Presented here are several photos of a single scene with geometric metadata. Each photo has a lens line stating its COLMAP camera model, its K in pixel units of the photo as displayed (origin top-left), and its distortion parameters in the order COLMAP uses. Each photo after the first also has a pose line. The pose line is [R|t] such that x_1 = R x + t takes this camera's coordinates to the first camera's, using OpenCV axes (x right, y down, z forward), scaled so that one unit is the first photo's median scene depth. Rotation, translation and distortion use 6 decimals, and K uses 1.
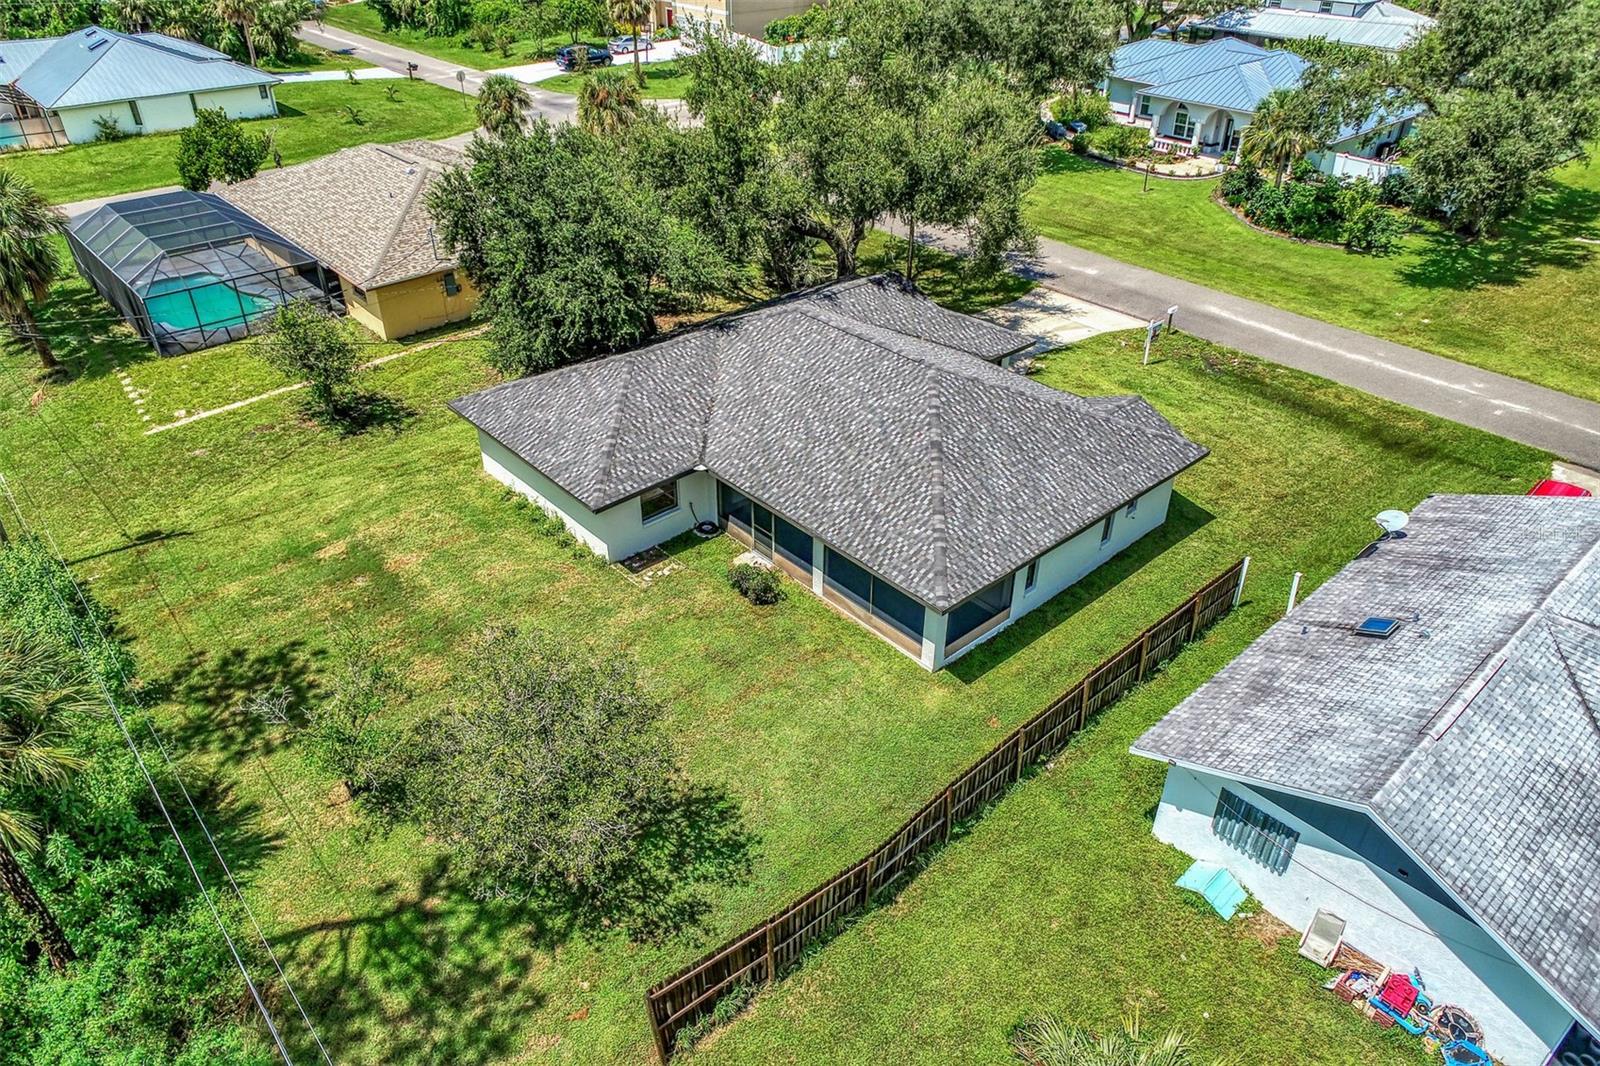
lens RADIAL K [[1076.6, 0, 800.0], [0, 1076.6, 533.0], [0, 0, 1]] dist [-0.002379, 0.001030]
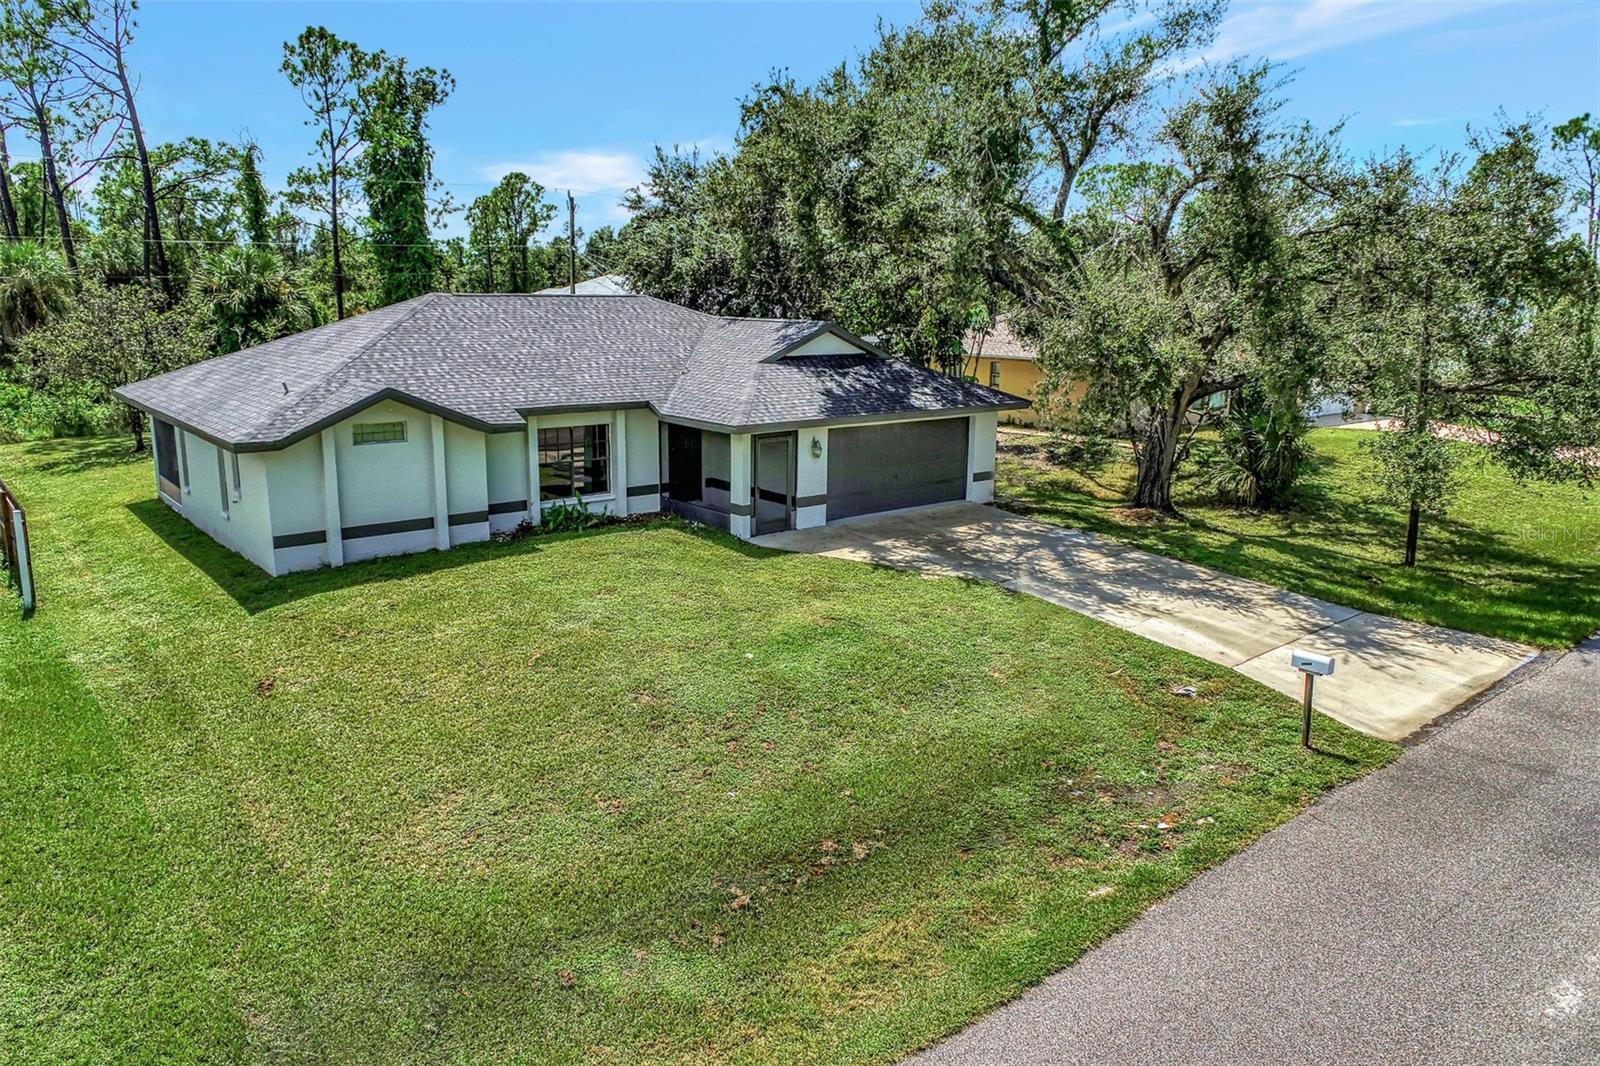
lens RADIAL K [[1091.2, 0, 800.0], [0, 1091.2, 533.0], [0, 0, 1]] dist [-0.010120, 0.002556]
pose [[-0.033869, 0.210445, -0.977019, 0.976384], [-0.556839, 0.807814, 0.193302, -0.328509], [0.829929, 0.550590, 0.089824, 1.270491]]
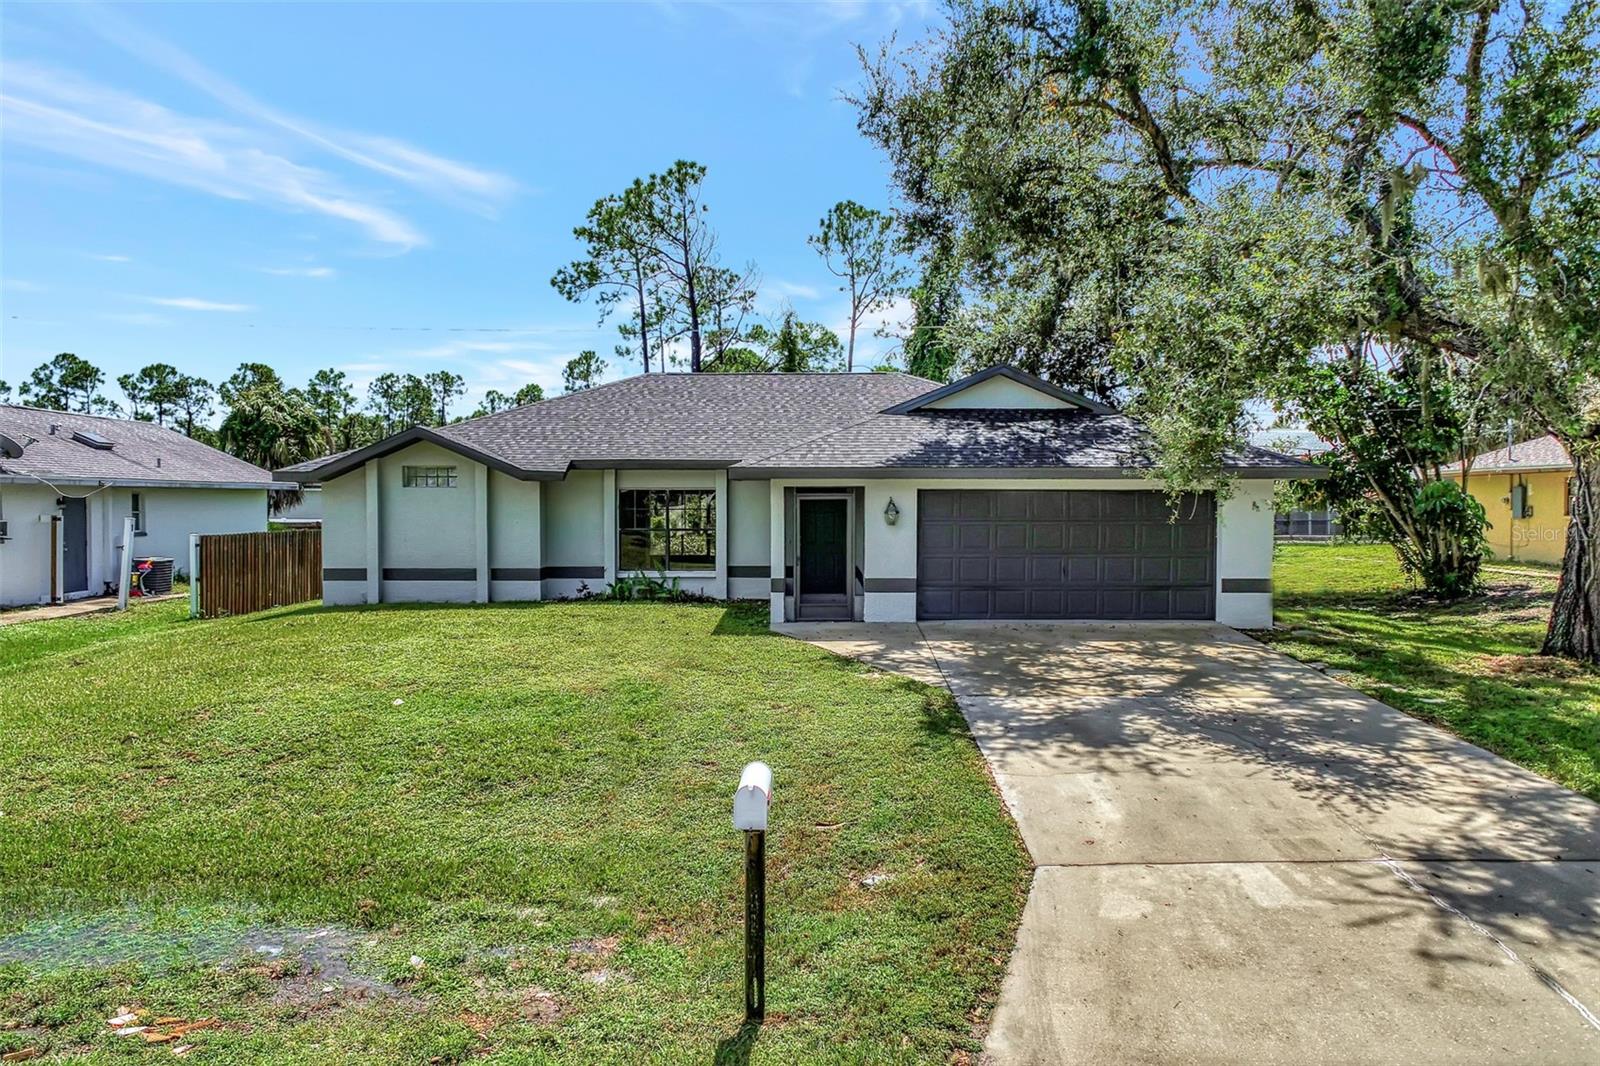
lens RADIAL K [[1090.6, 0, 801.2], [0, 1090.6, 502.9], [0, 0, 1]] dist [-0.029259, 0.022067]
pose [[-0.674642, -0.001657, -0.738144, 0.658200], [-0.404933, 0.836926, 0.368218, -0.427892], [0.617162, 0.547313, -0.565296, 1.604668]]
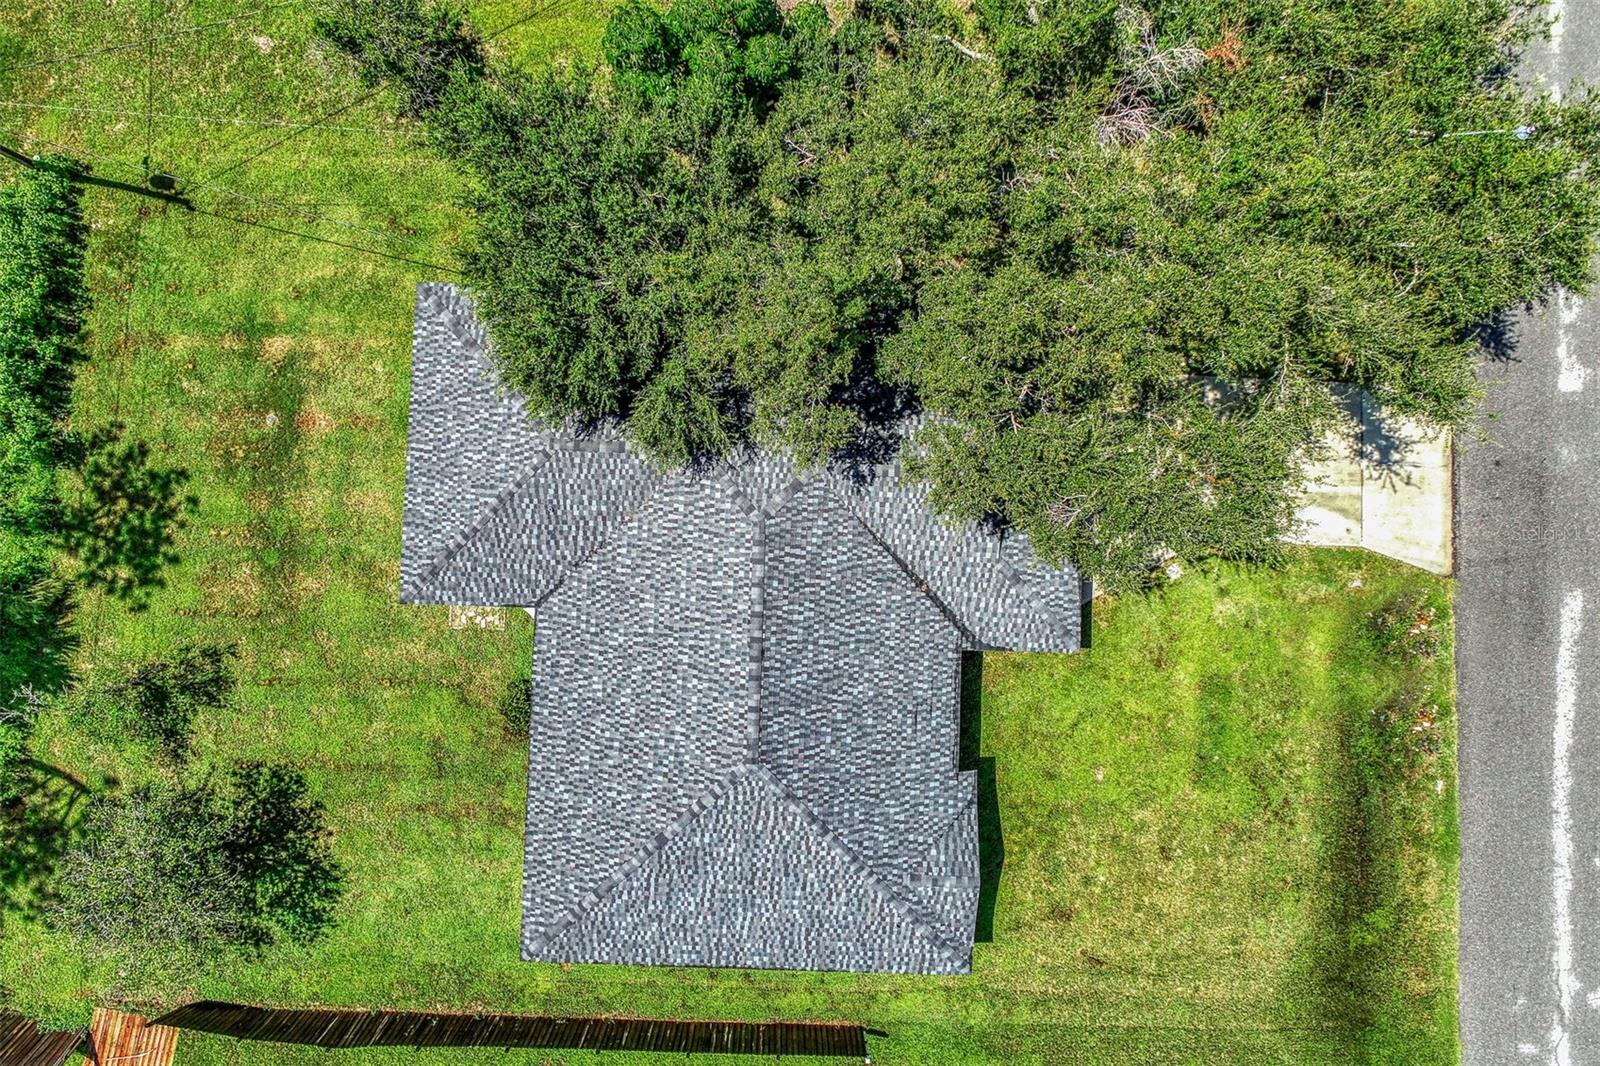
lens RADIAL K [[1100.0, 0, 796.8], [0, 1100.0, 418.5], [0, 0, 1]] dist [-0.006384, 0.003266]
pose [[0.721474, 0.691443, -0.037181, -0.006213], [-0.381993, 0.442221, 0.811494, -0.999034], [0.577544, -0.571269, 0.583177, 0.675536]]
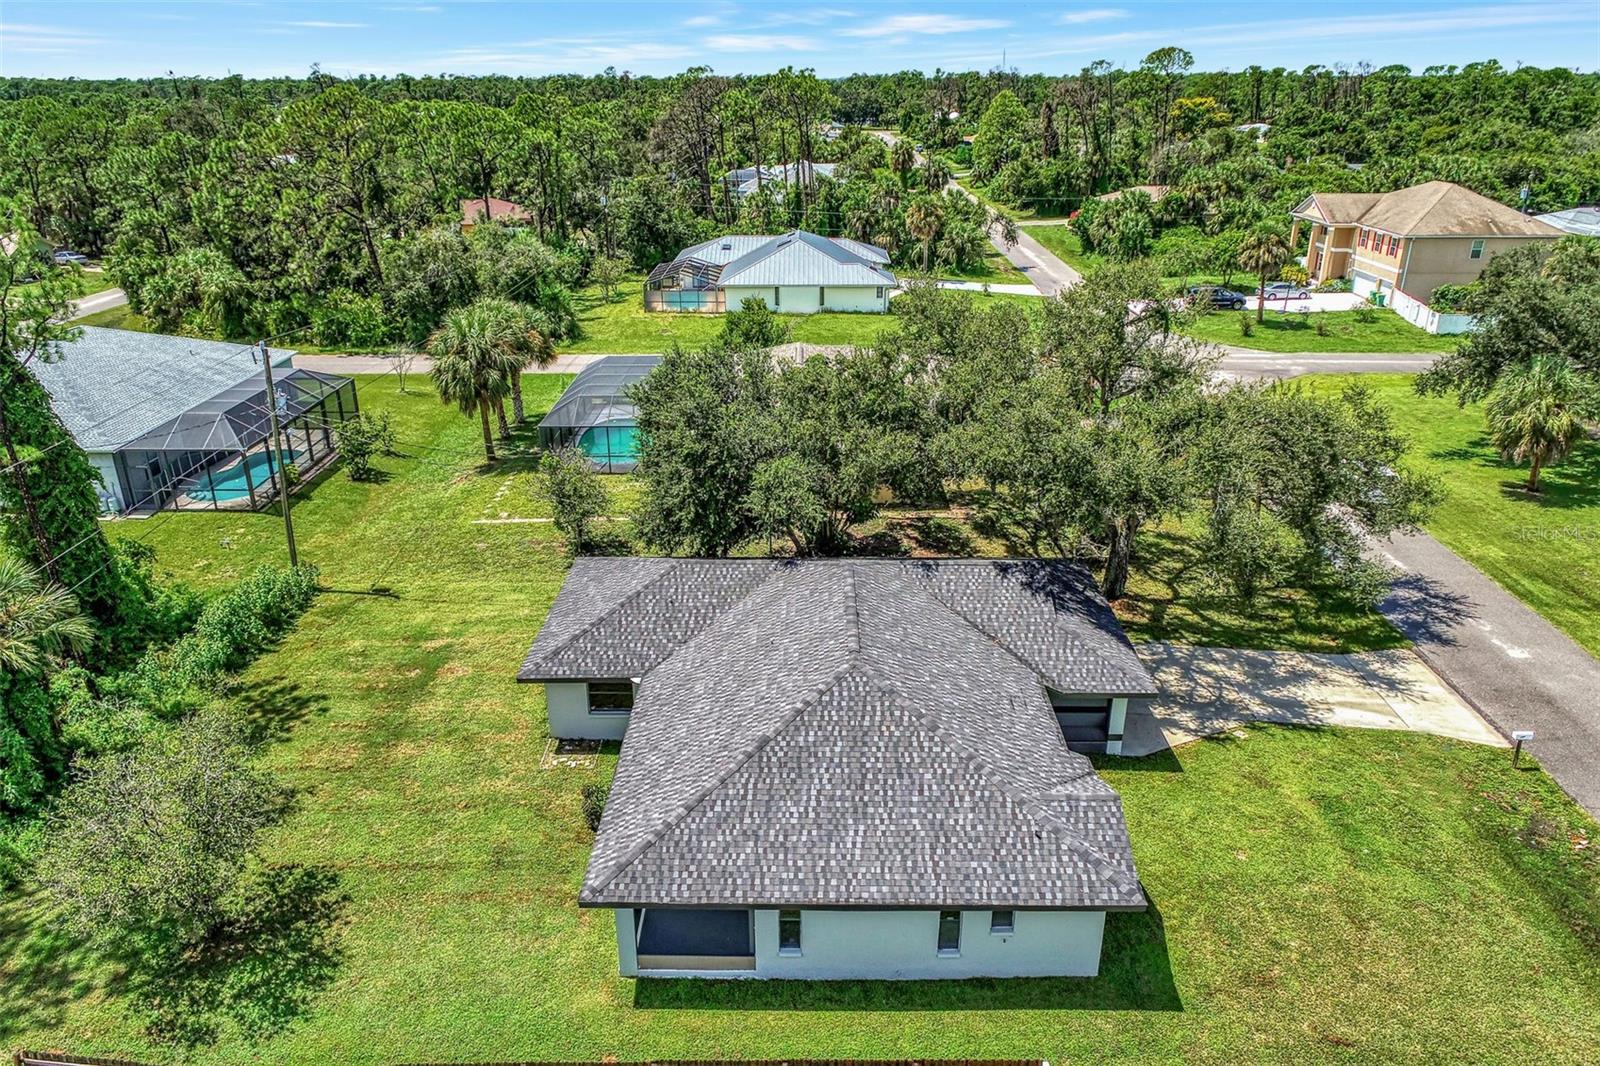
lens RADIAL K [[1091.2, 0, 800.0], [0, 1091.2, 533.0], [0, 0, 1]] dist [-0.010120, 0.002556]
pose [[0.735099, 0.251636, -0.629531, 0.625397], [-0.362722, 0.930467, -0.051622, -0.191431], [0.572767, 0.266292, 0.775259, 0.264791]]
